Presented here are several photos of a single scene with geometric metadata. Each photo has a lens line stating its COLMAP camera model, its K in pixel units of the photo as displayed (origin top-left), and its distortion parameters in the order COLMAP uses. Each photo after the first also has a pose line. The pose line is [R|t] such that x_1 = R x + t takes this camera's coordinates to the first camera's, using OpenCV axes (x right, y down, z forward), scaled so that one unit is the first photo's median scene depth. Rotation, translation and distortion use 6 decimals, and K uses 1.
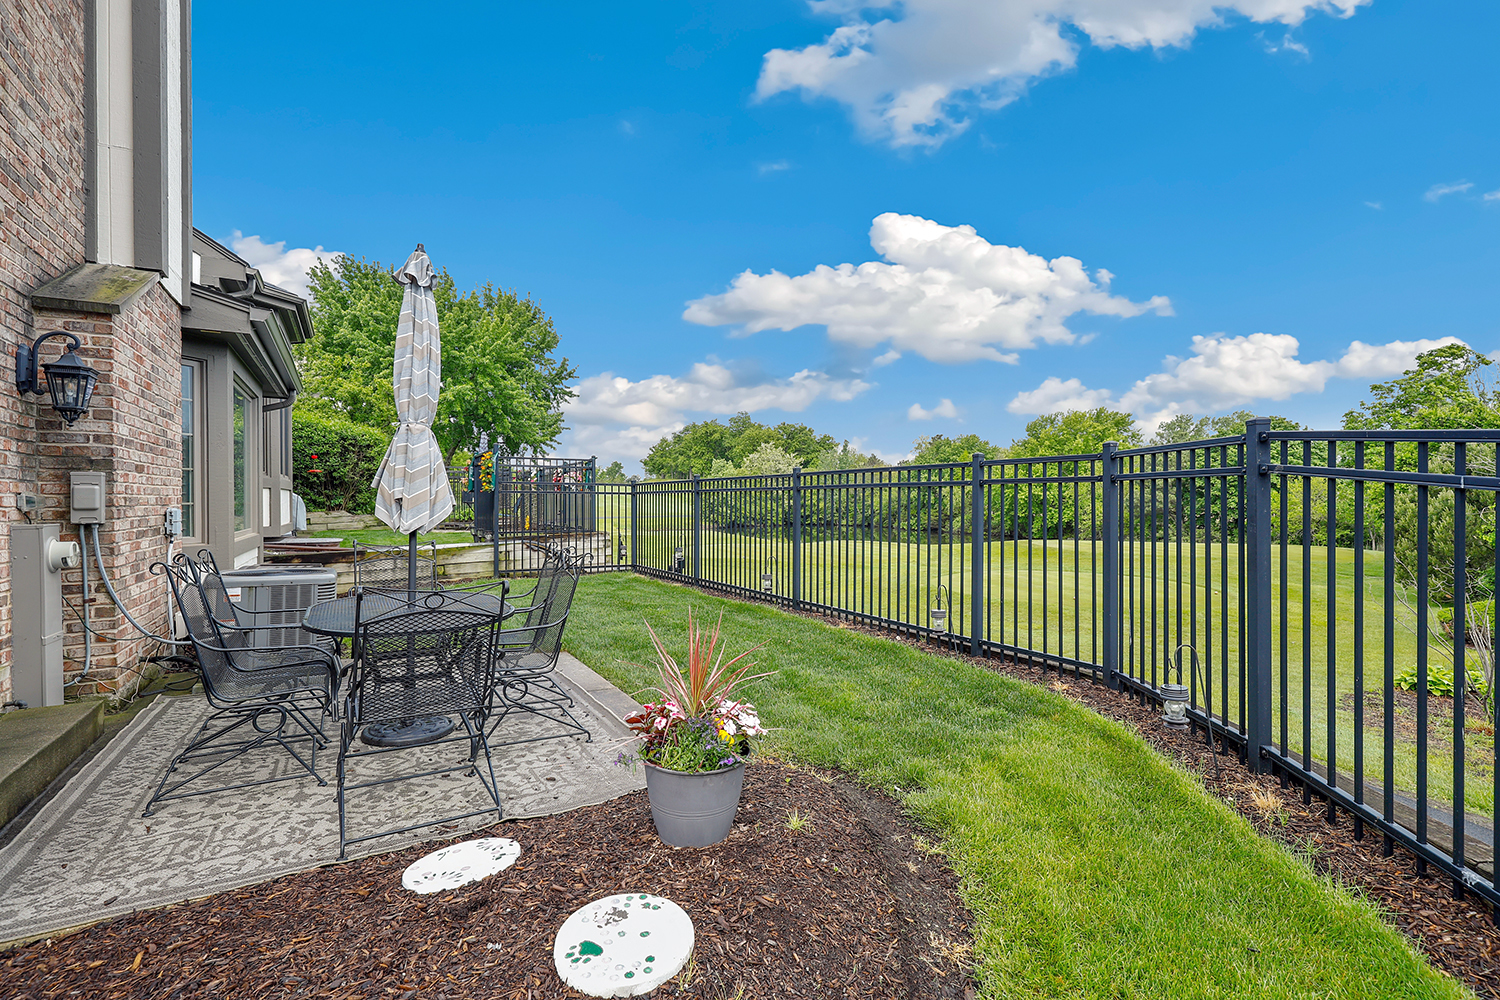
lens RADIAL K [[687.3, 0, 757.3], [0, 687.3, 498.6], [0, 0, 1]] dist [0.003652, -0.002602]
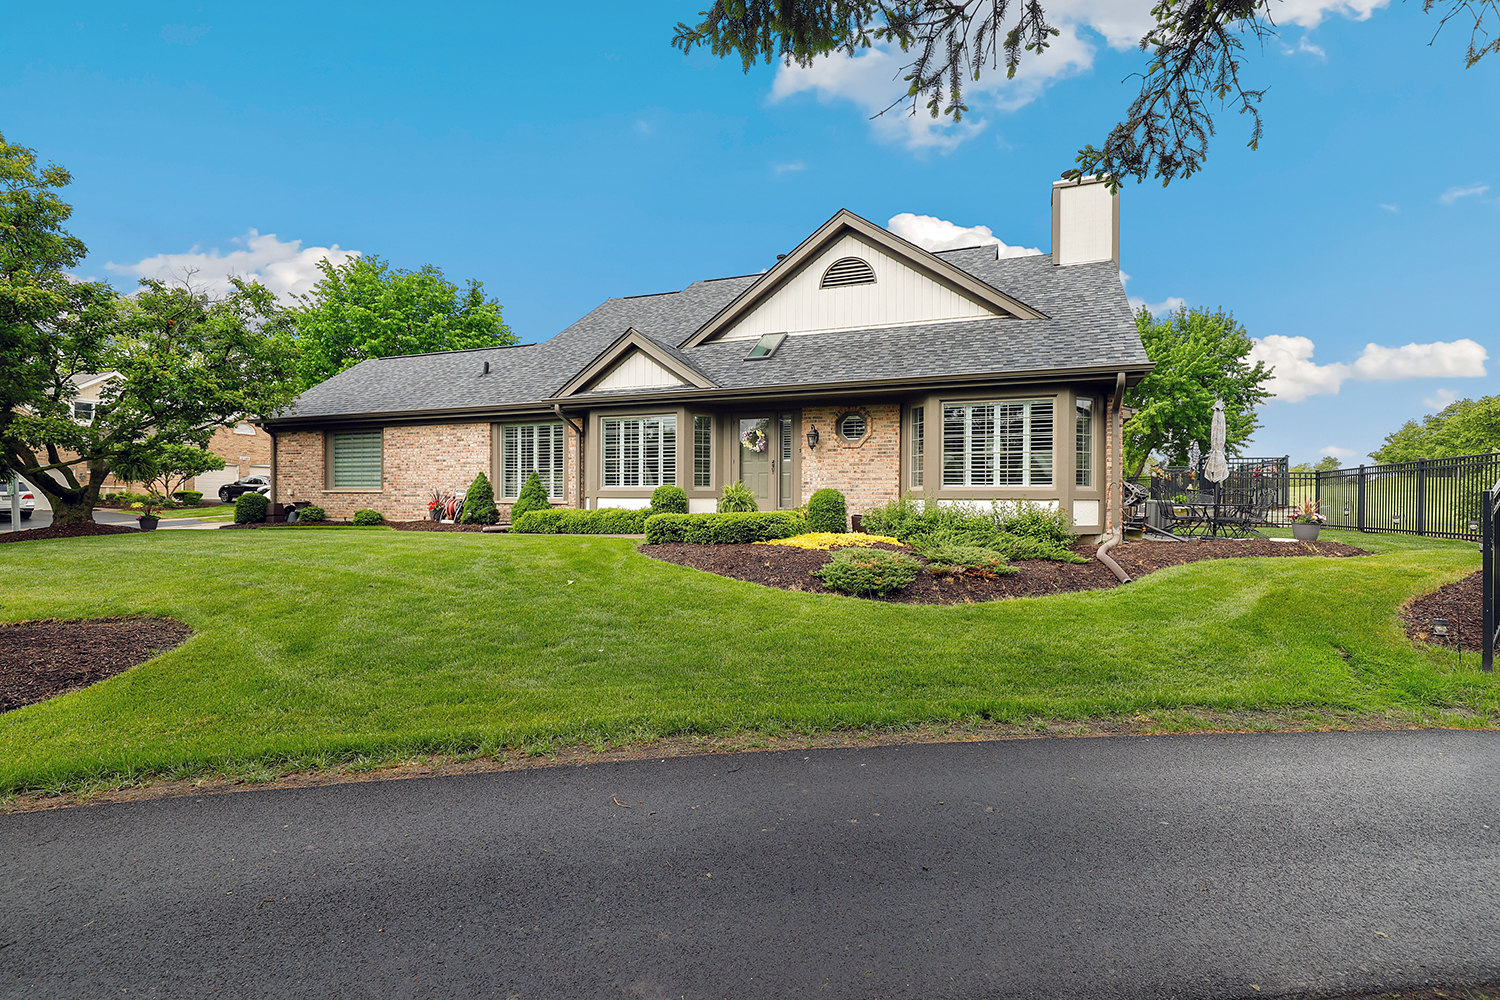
lens RADIAL K [[687.3, 0, 760.5], [0, 687.3, 504.6], [0, 0, 1]] dist [0.003652, -0.002602]
pose [[0.625743, 0.009980, -0.779965, 0.257919], [-0.007628, 0.999949, 0.006675, 0.053143], [0.779992, 0.001772, 0.625787, -0.995795]]
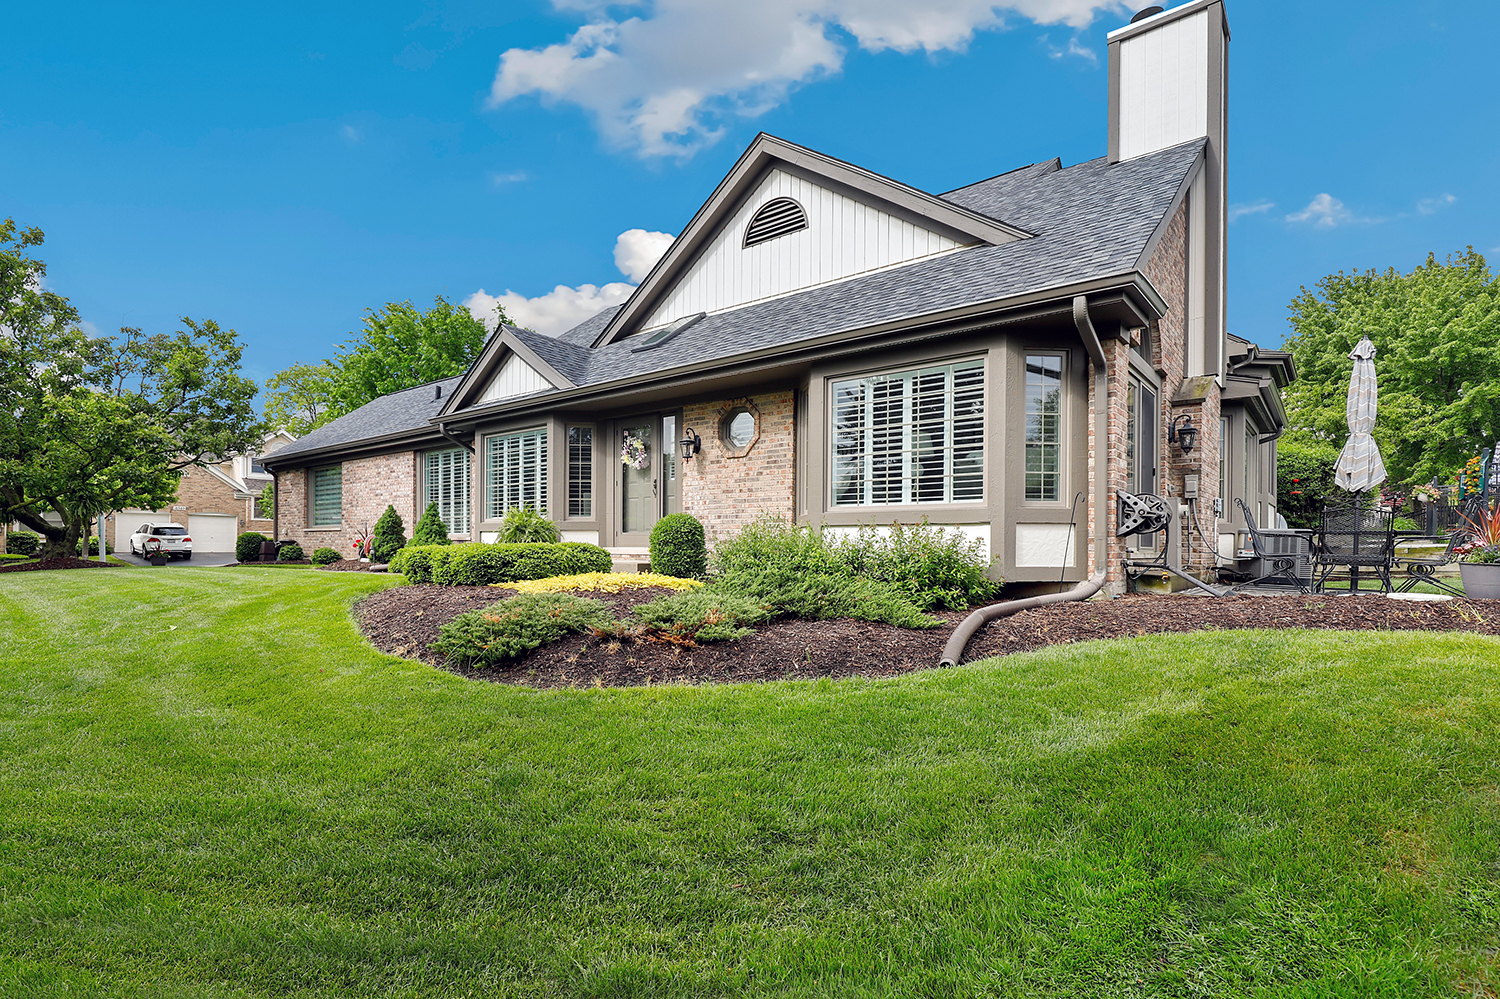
lens RADIAL K [[747.0, 0, 697.5], [0, 747.0, 551.8], [0, 0, 1]] dist [0.000248, -0.000528]
pose [[0.322094, 0.010242, -0.946652, 0.288953], [-0.006775, 0.999941, 0.008513, 0.071144], [0.946683, 0.003672, 0.322144, -0.462825]]
